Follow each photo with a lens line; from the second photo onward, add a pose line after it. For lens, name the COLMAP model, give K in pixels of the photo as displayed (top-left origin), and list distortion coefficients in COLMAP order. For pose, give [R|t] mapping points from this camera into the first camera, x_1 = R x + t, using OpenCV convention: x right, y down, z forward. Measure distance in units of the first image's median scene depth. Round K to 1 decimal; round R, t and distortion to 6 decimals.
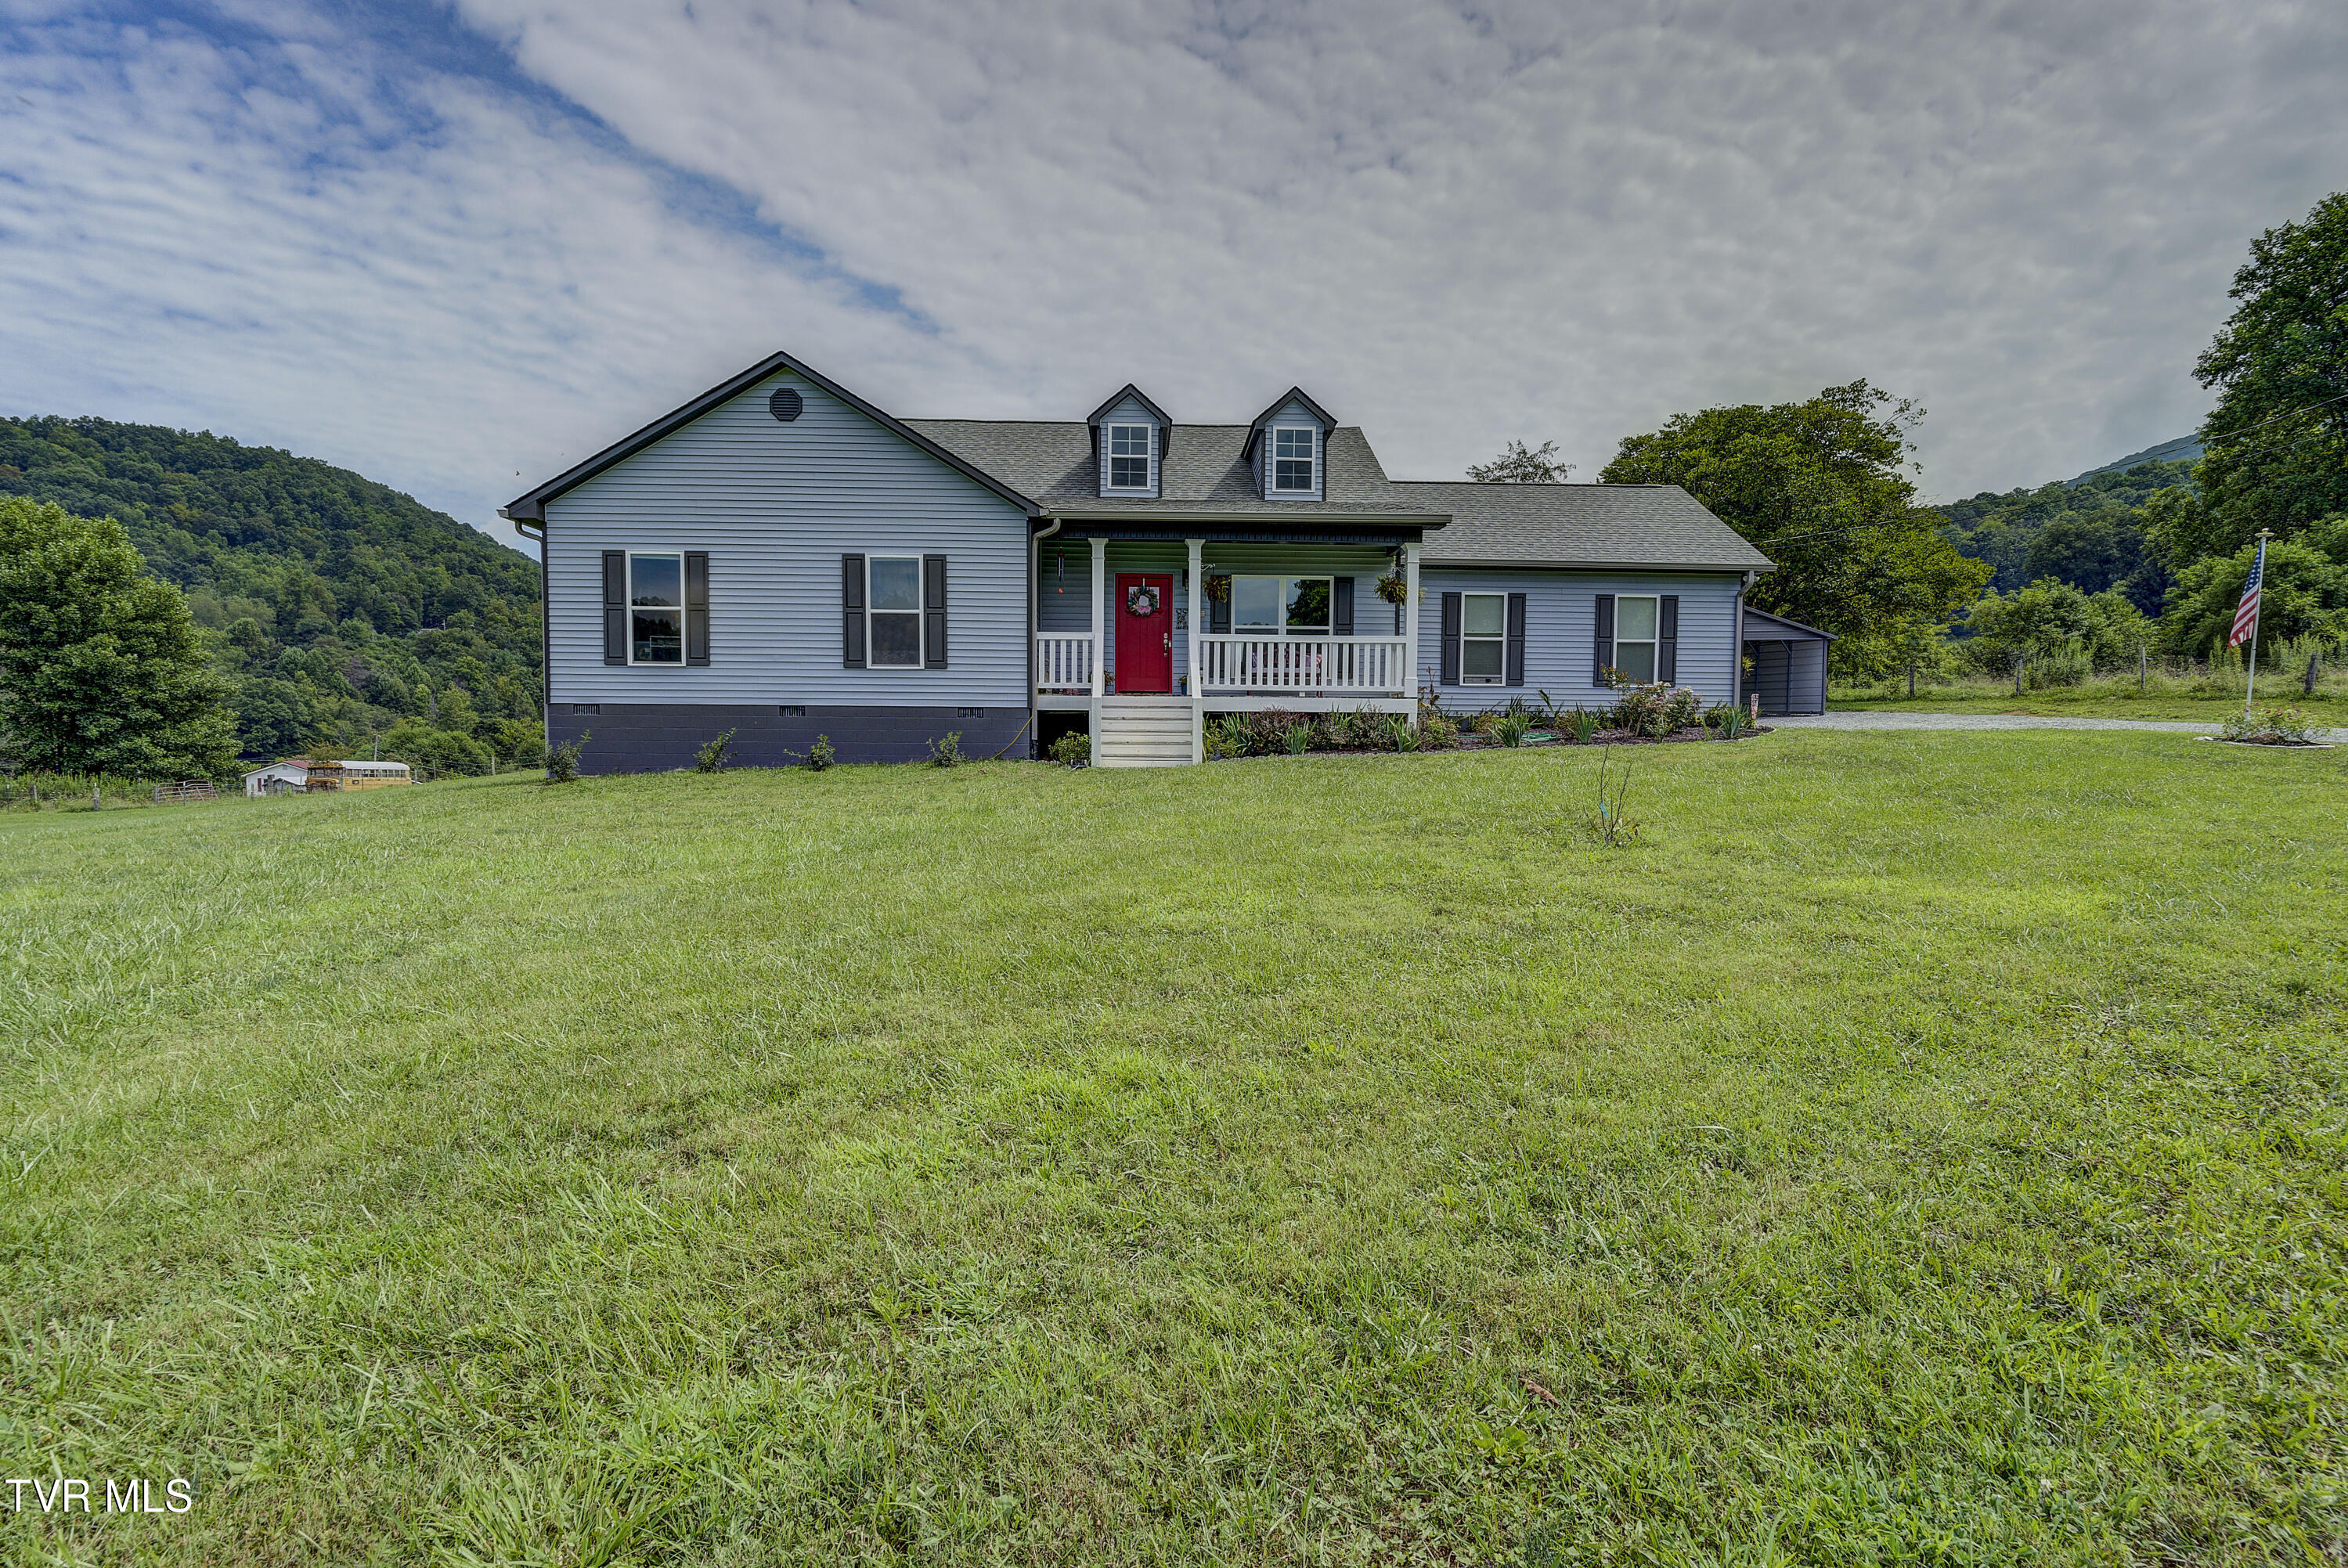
lens RADIAL K [[1126.8, 0, 1182.0], [0, 1126.8, 796.7], [0, 0, 1]] dist [-0.016546, 0.001689]
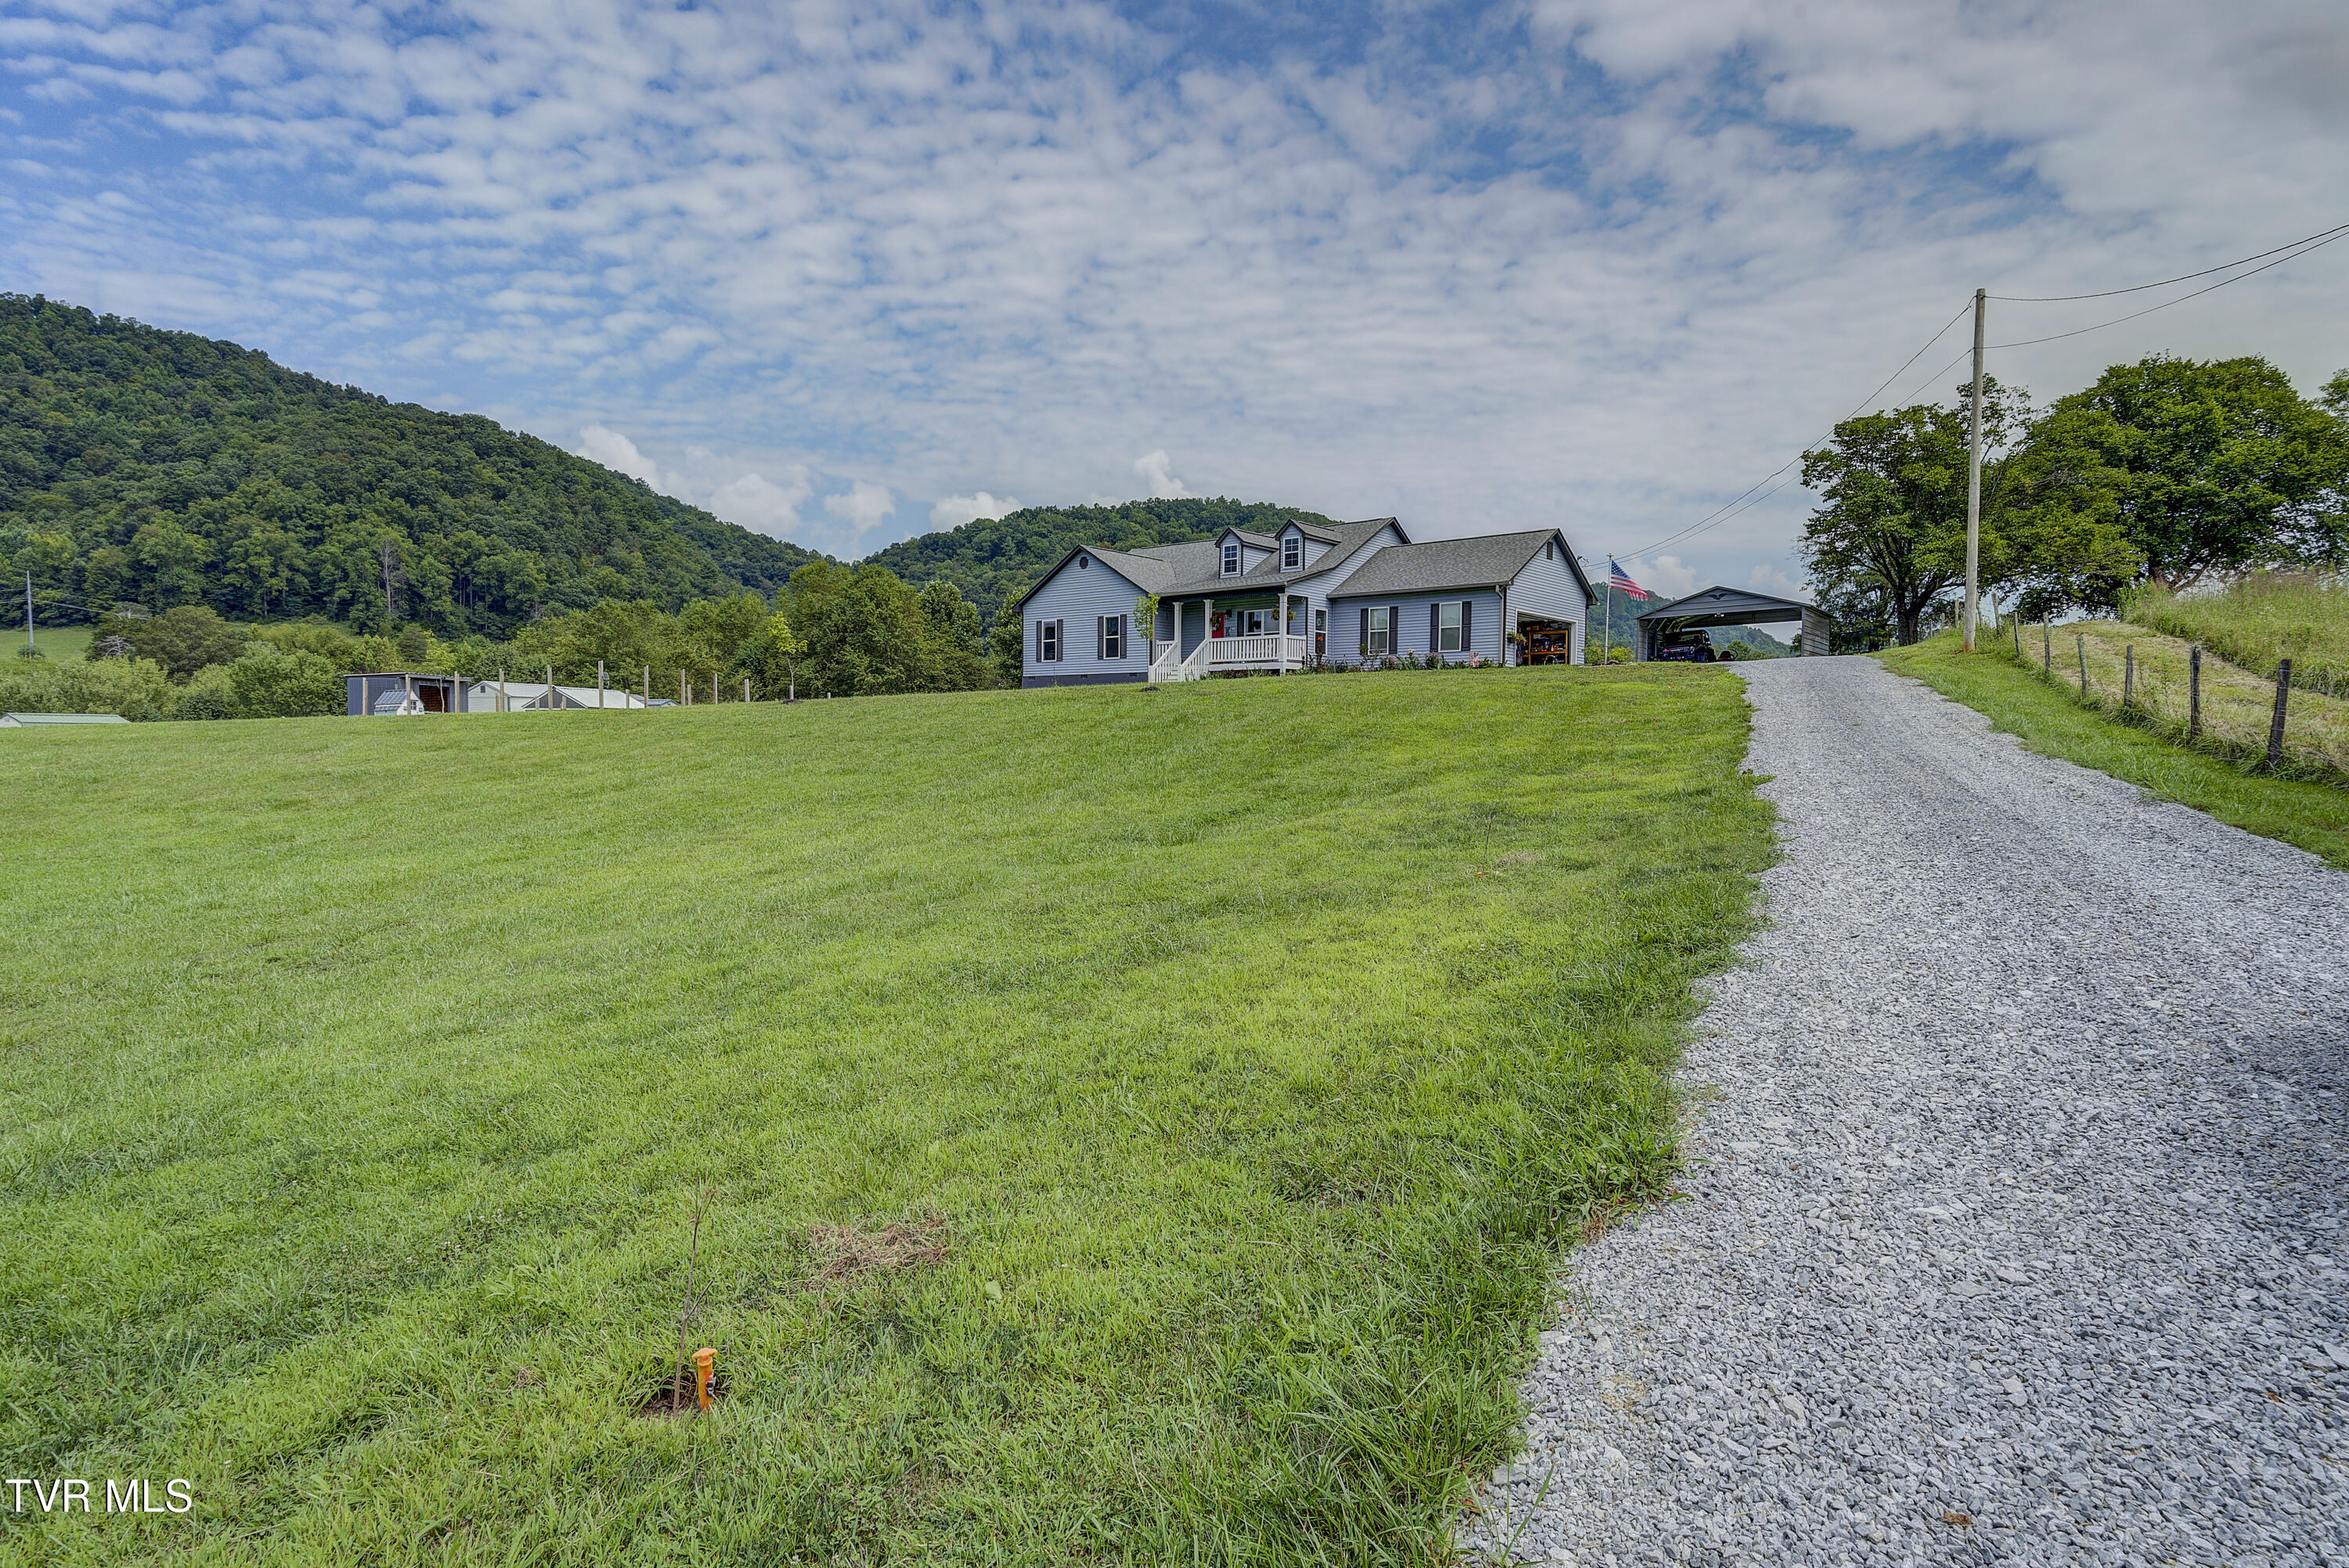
lens RADIAL K [[1199.2, 0, 1174.5], [0, 1199.2, 784.0], [0, 0, 1]] dist [-0.000083, -0.000005]
pose [[0.727211, 0.028402, -0.685826, 1.578315], [-0.042436, 0.999093, -0.003622, 0.160462], [0.685101, 0.031738, 0.727757, -0.814981]]
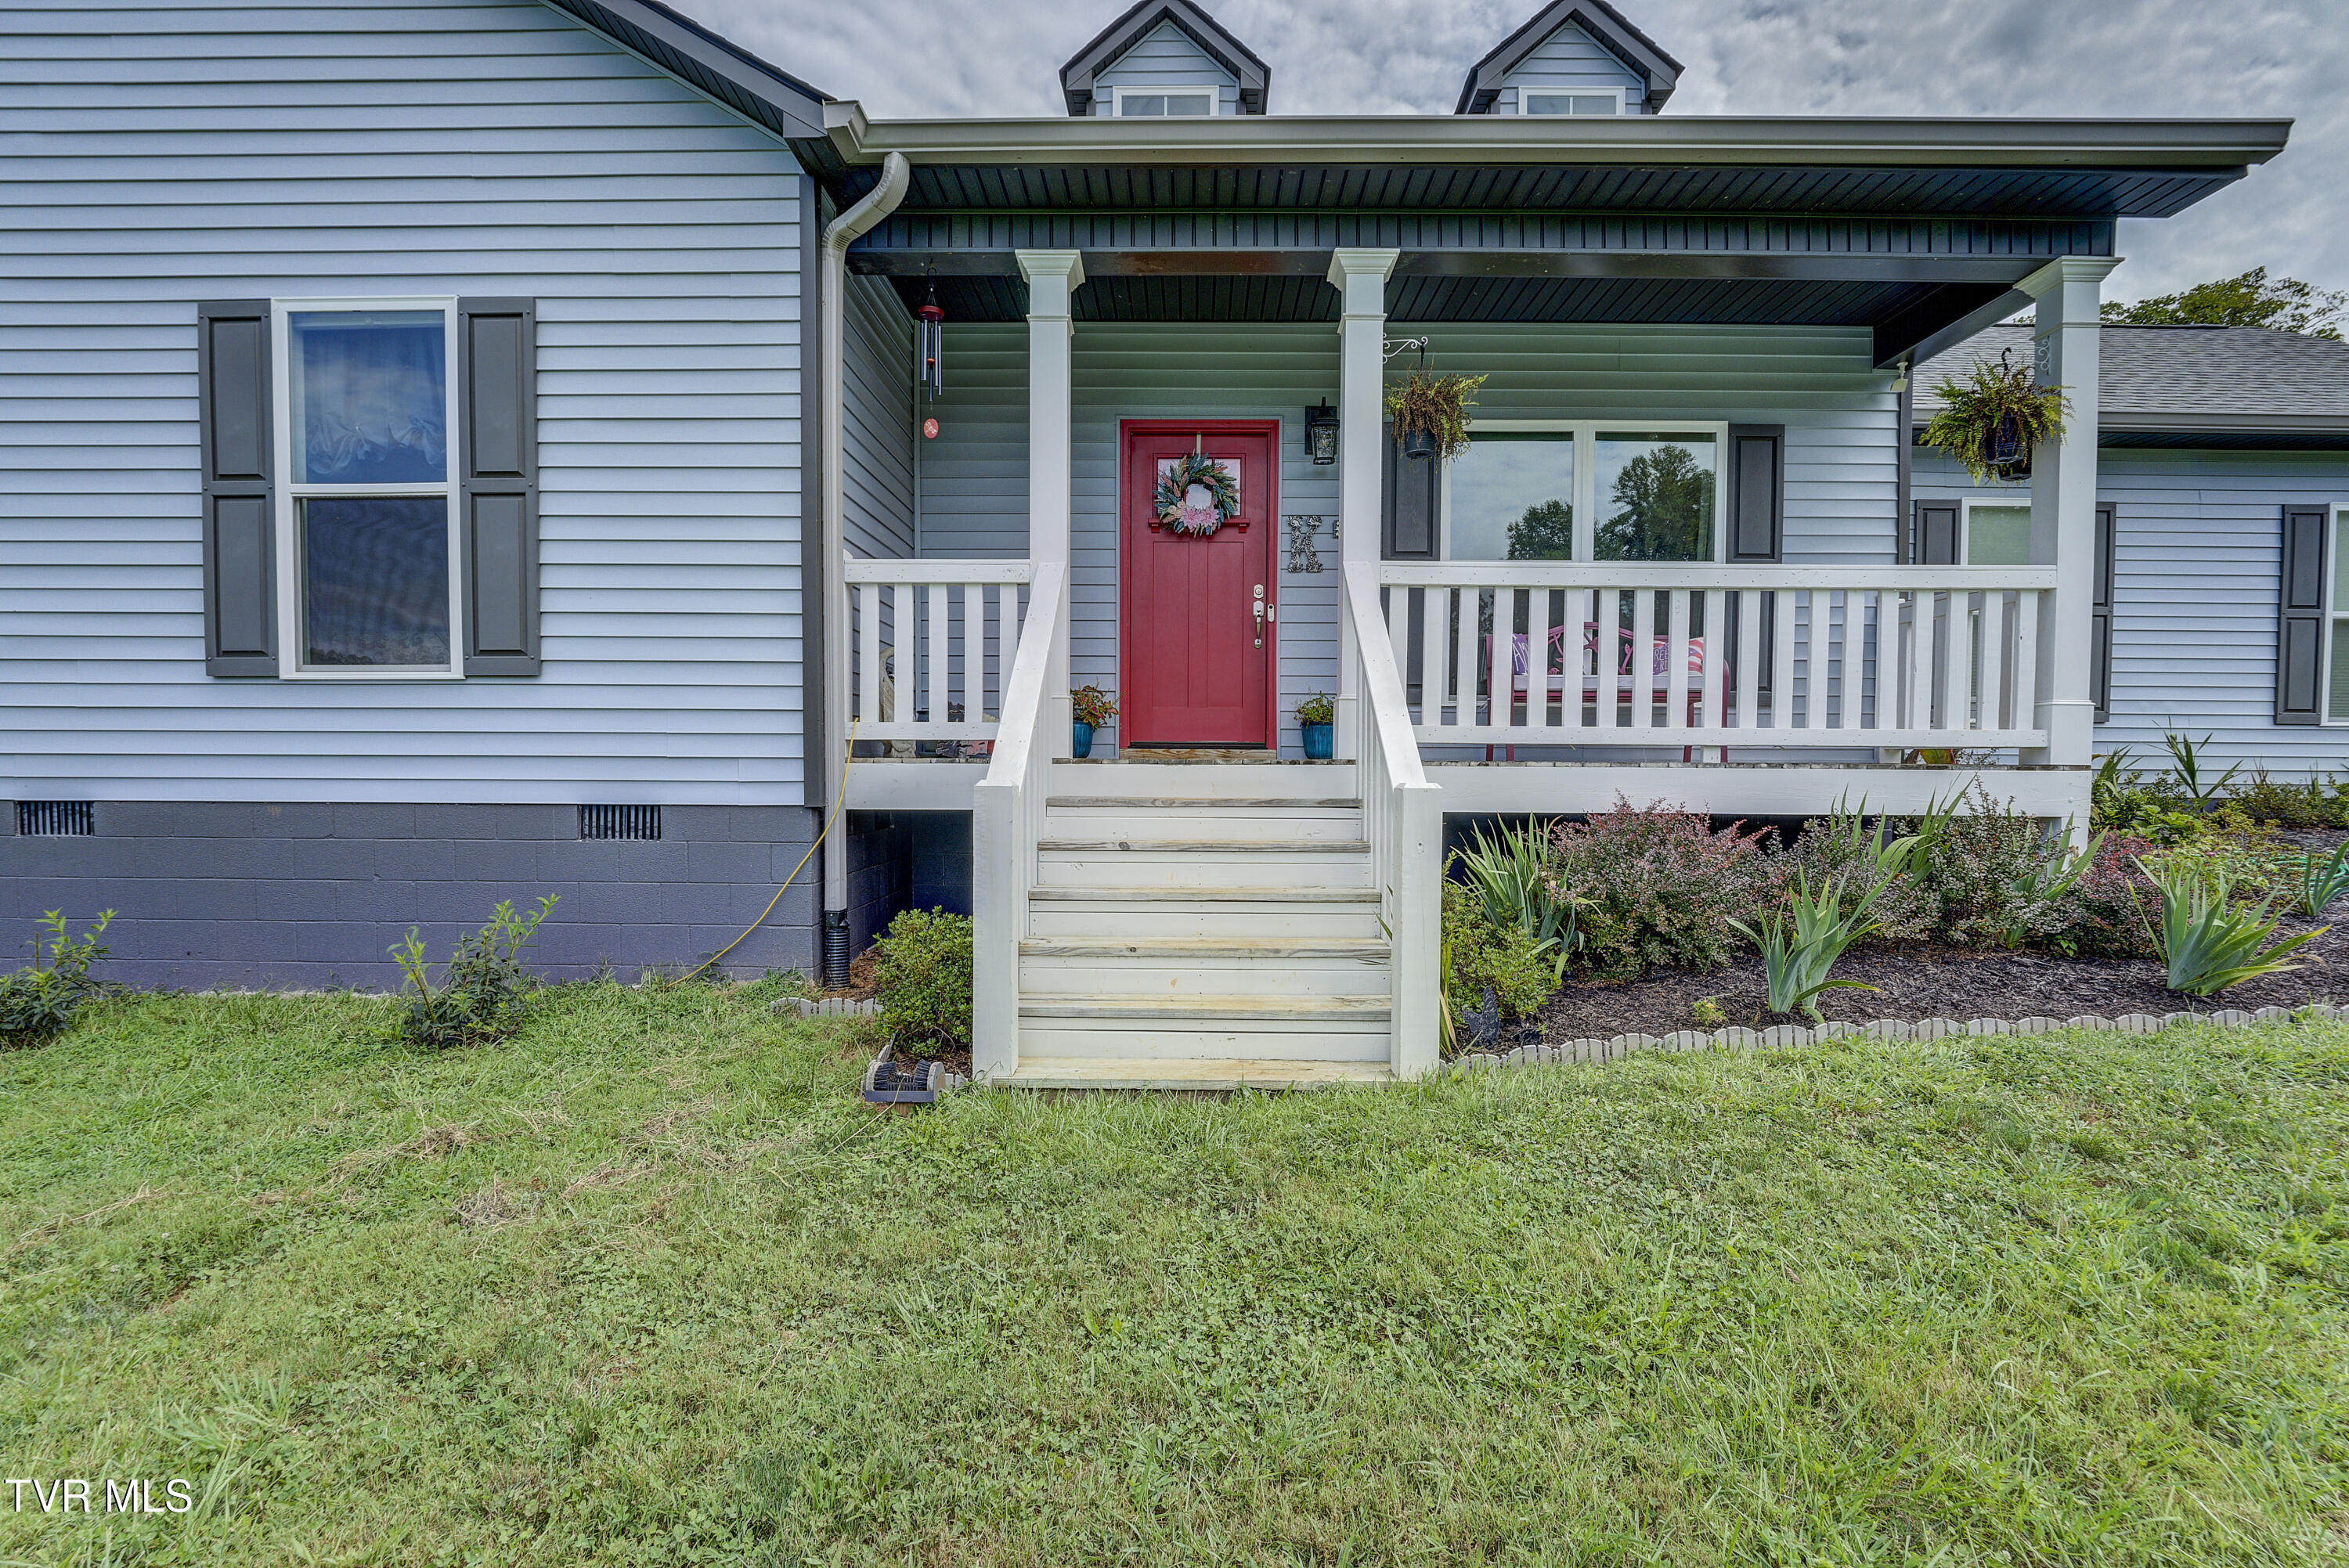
lens RADIAL K [[1097.6, 0, 1181.8], [0, 1097.6, 814.9], [0, 0, 1]] dist [0.001150, 0.000167]
pose [[0.998466, 0.001105, -0.055359, -0.019447], [-0.002094, 0.999839, -0.017809, -0.064169], [0.055331, 0.017897, 0.998308, 0.642606]]
